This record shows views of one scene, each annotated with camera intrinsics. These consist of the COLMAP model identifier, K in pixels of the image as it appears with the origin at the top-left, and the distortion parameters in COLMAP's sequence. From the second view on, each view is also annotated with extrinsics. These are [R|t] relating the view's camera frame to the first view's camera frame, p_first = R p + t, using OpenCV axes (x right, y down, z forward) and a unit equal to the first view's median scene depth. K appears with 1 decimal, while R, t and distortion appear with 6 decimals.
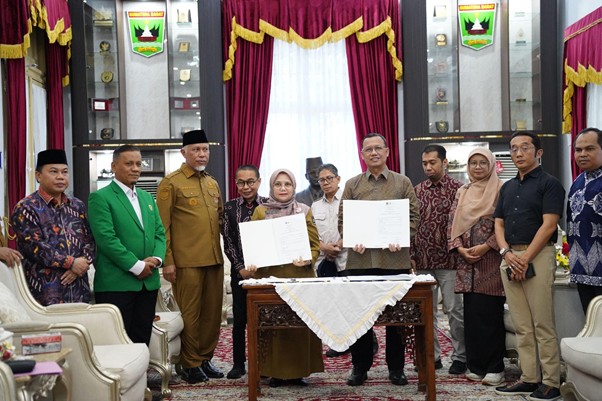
lens RADIAL K [[1149.9, 0, 292.7], [0, 1149.9, 189.4], [0, 0, 1]] dist [0.562217, 0.000000]
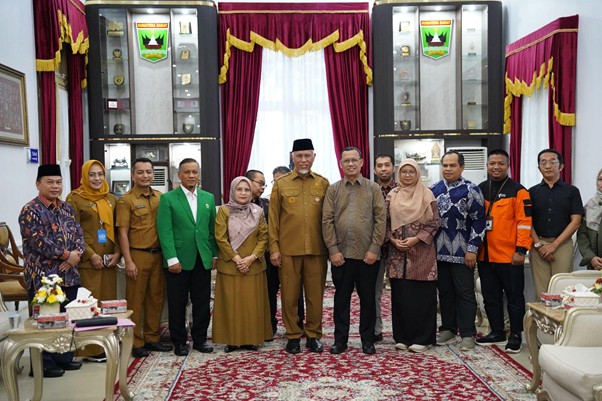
lens RADIAL K [[1149.9, 0, 296.4], [0, 1149.9, 199.7], [0, 0, 1]] dist [0.562217, 0.000000]
pose [[0.999555, 0.005589, 0.029291, -0.015748], [-0.006702, 0.999255, 0.038016, -0.022315], [-0.029057, -0.038196, 0.998848, -0.169519]]
